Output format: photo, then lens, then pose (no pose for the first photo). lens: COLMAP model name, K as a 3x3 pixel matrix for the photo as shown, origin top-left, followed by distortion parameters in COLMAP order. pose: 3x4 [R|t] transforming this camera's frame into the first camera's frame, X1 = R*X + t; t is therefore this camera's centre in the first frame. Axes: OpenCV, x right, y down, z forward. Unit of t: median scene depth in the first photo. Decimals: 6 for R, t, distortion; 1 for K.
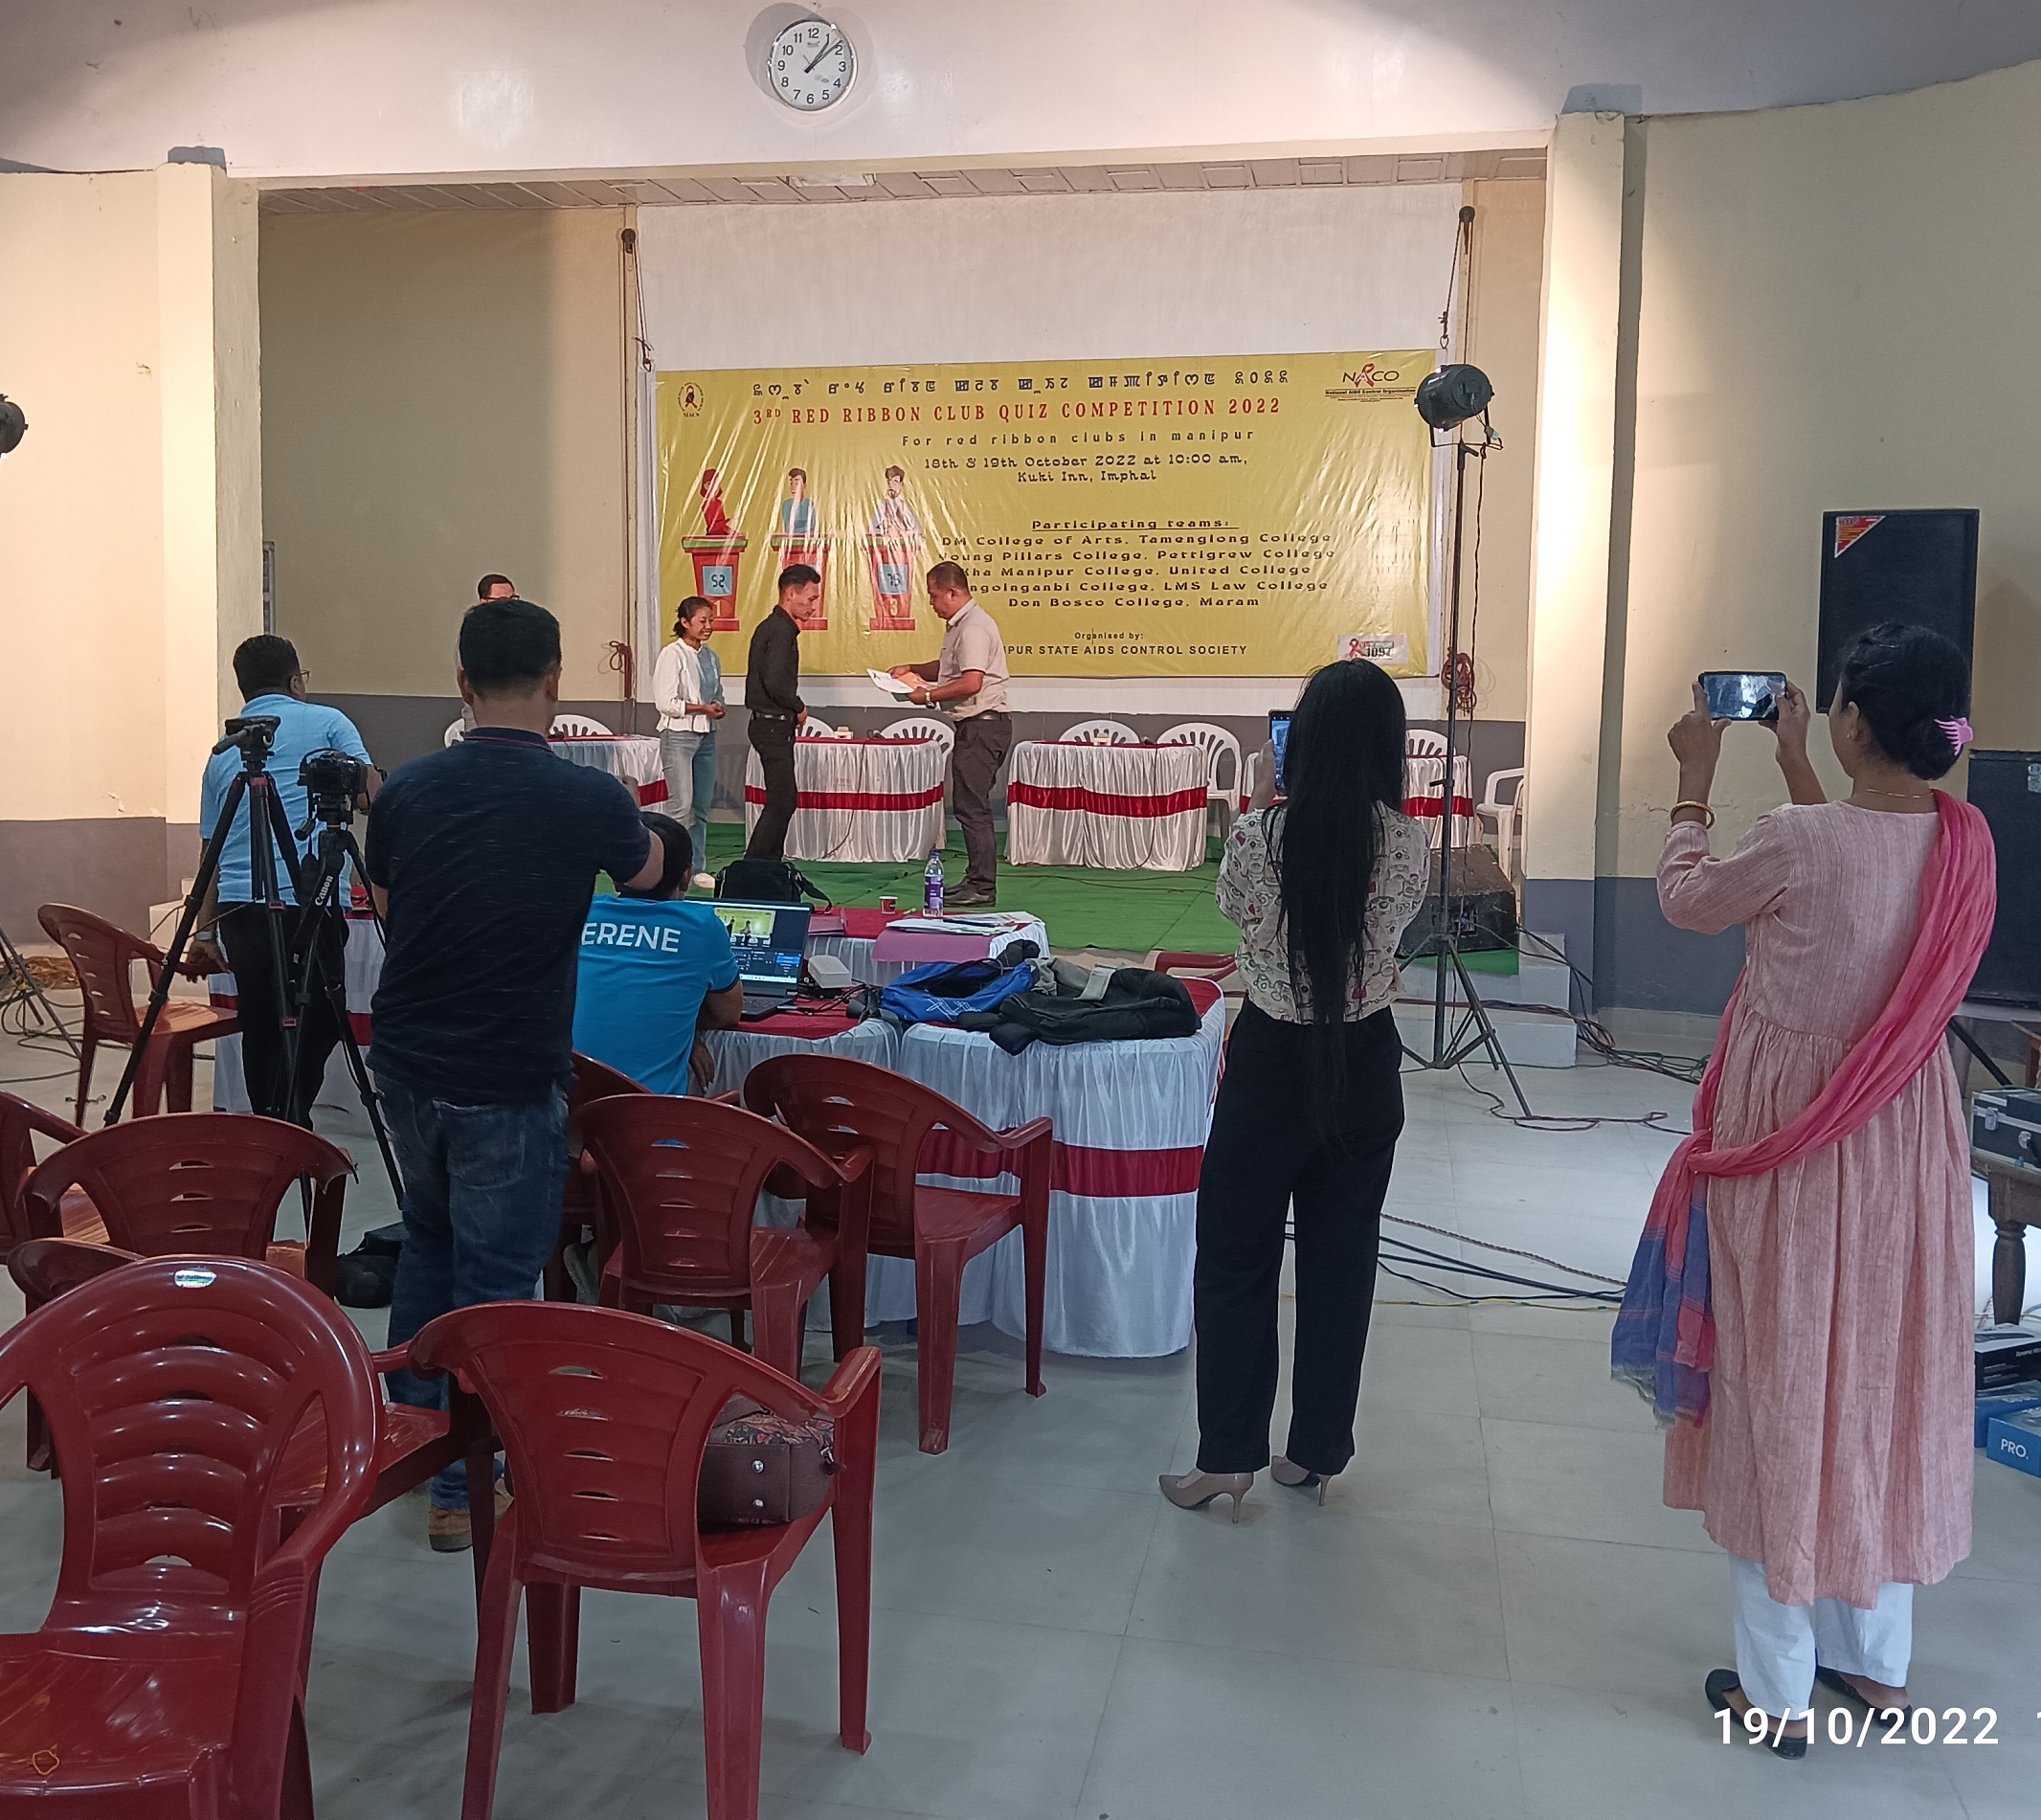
lens RADIAL K [[2709.7, 0, 1017.4], [0, 2709.7, 907.6], [0, 0, 1]] dist [0.030482, 0.000000]
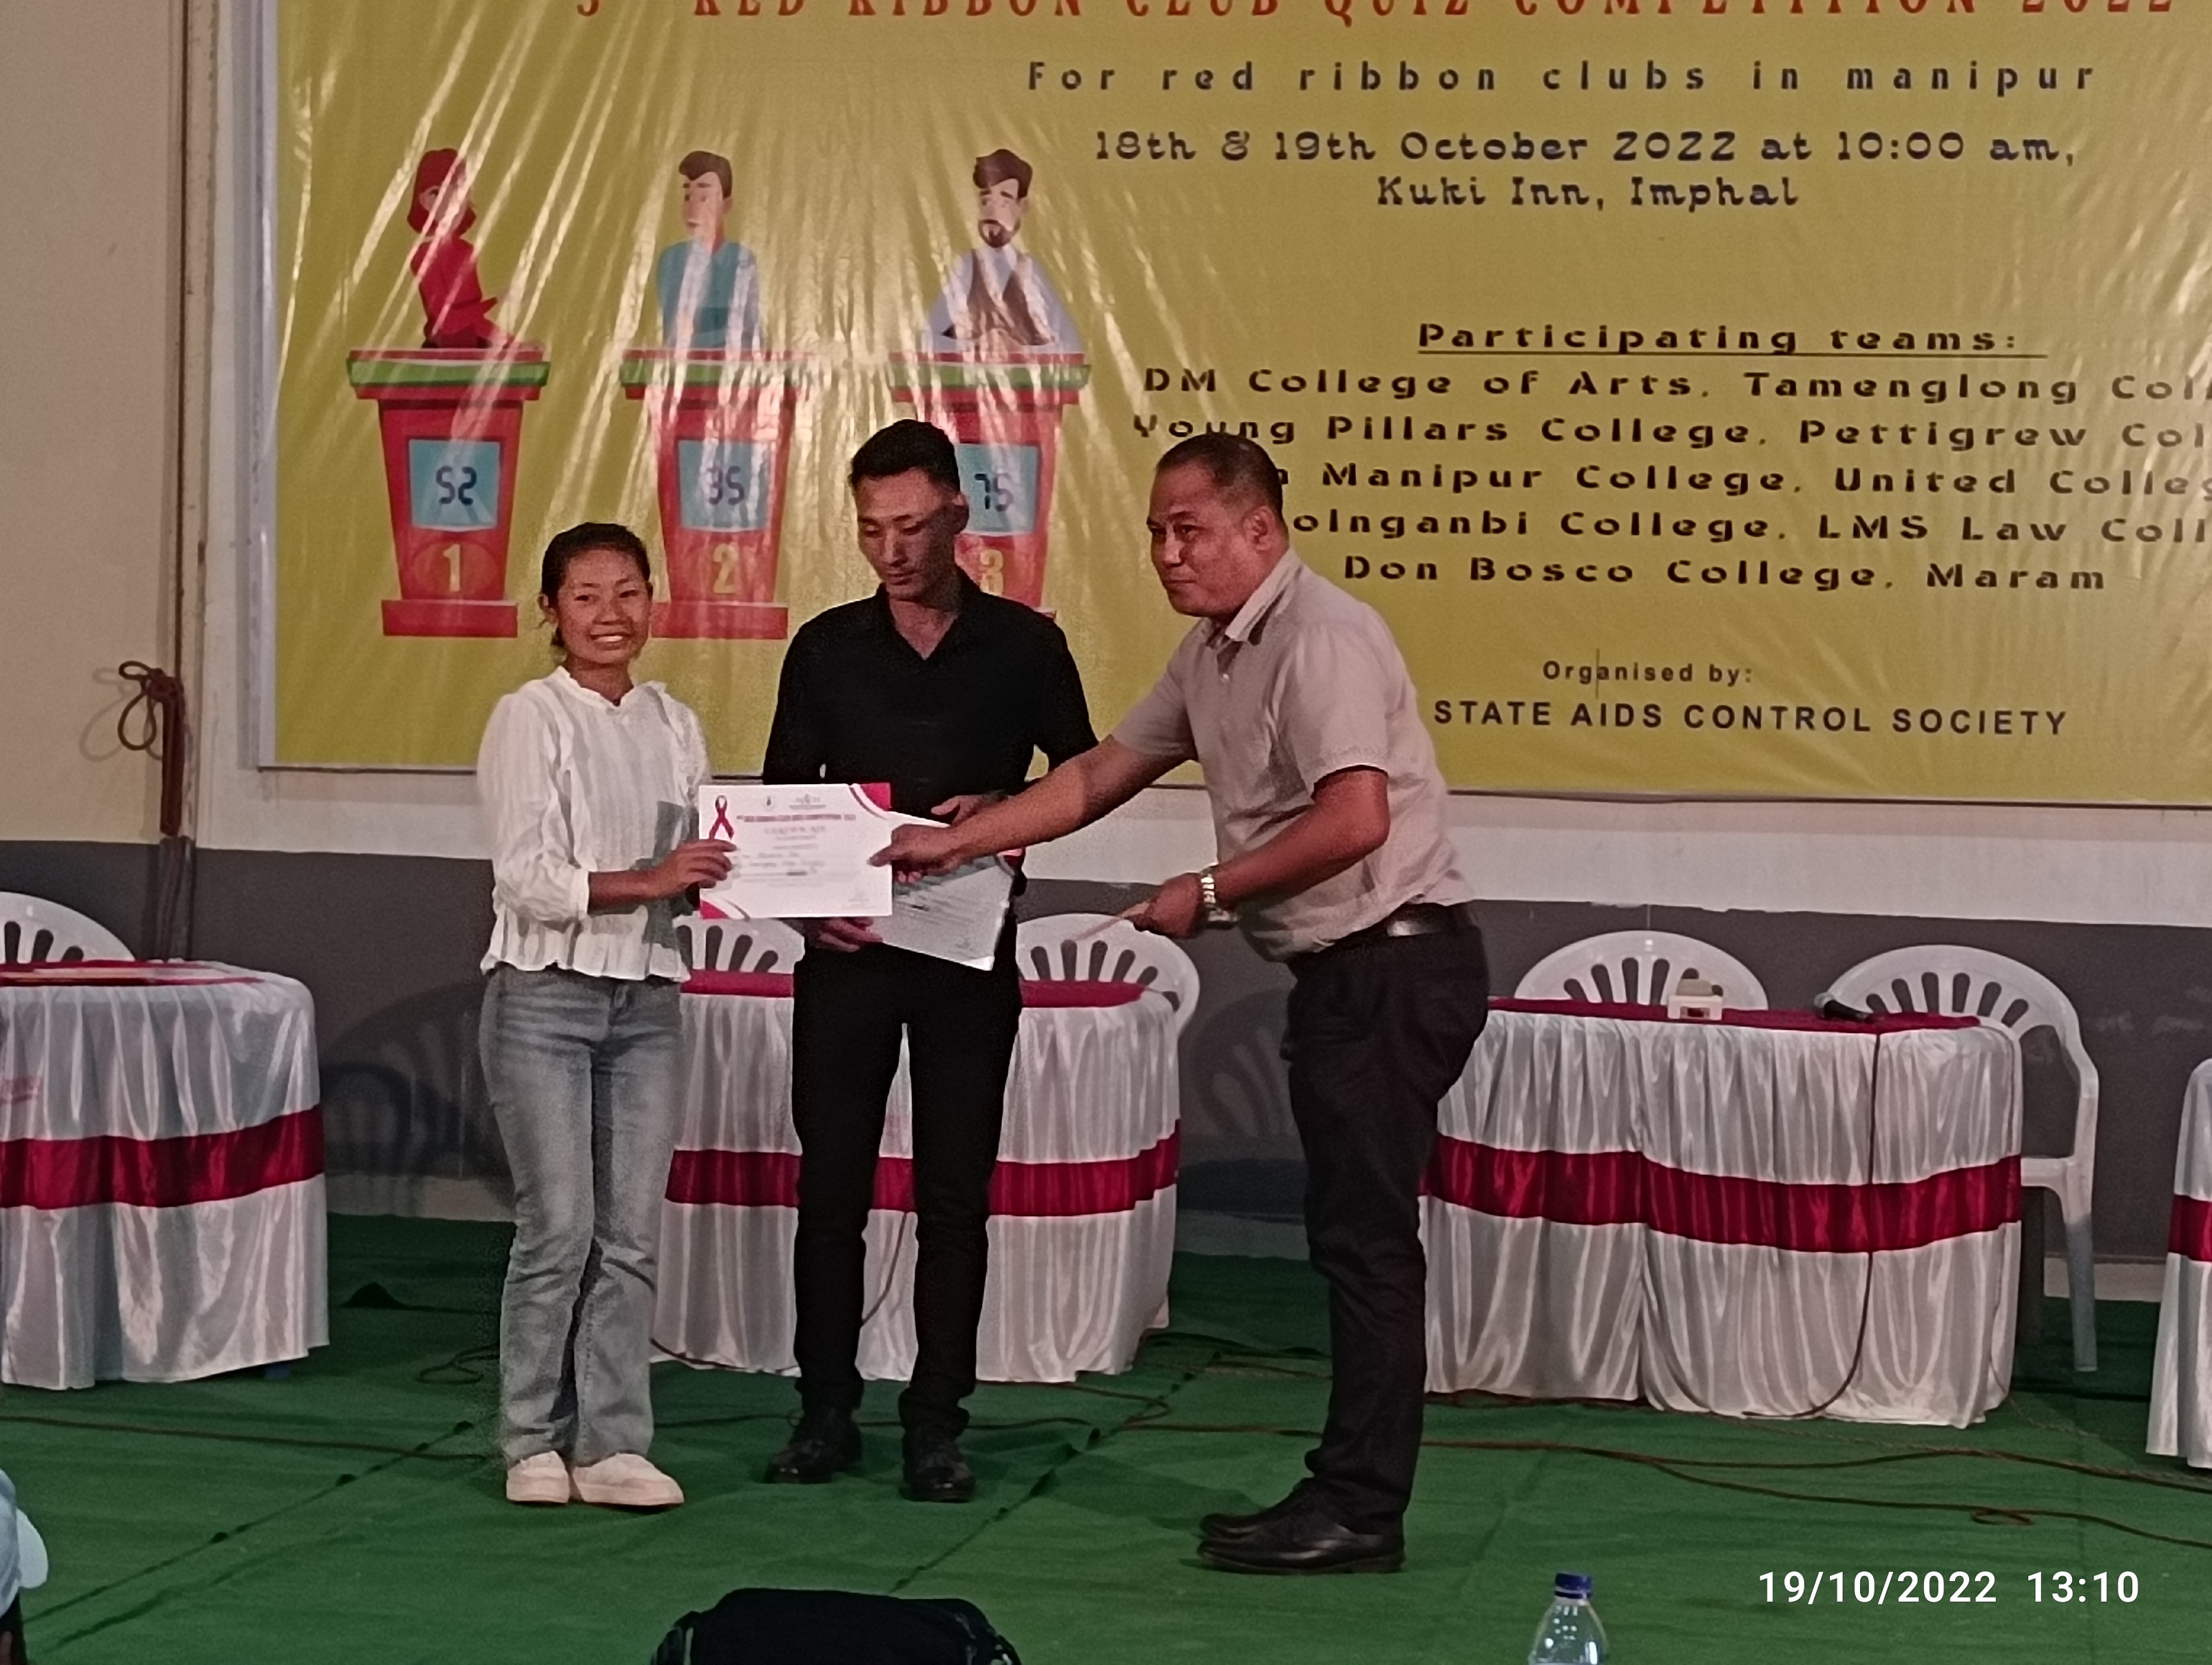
lens RADIAL K [[4761.7, 0, 1105.9], [0, 4761.7, 833.9], [0, 0, 1]] dist [0.088151, 0.000000]
pose [[0.998648, 0.018325, 0.048648, -0.059901], [-0.014687, 0.997142, -0.074109, -0.036874], [-0.049867, 0.073294, 0.996063, 0.428075]]
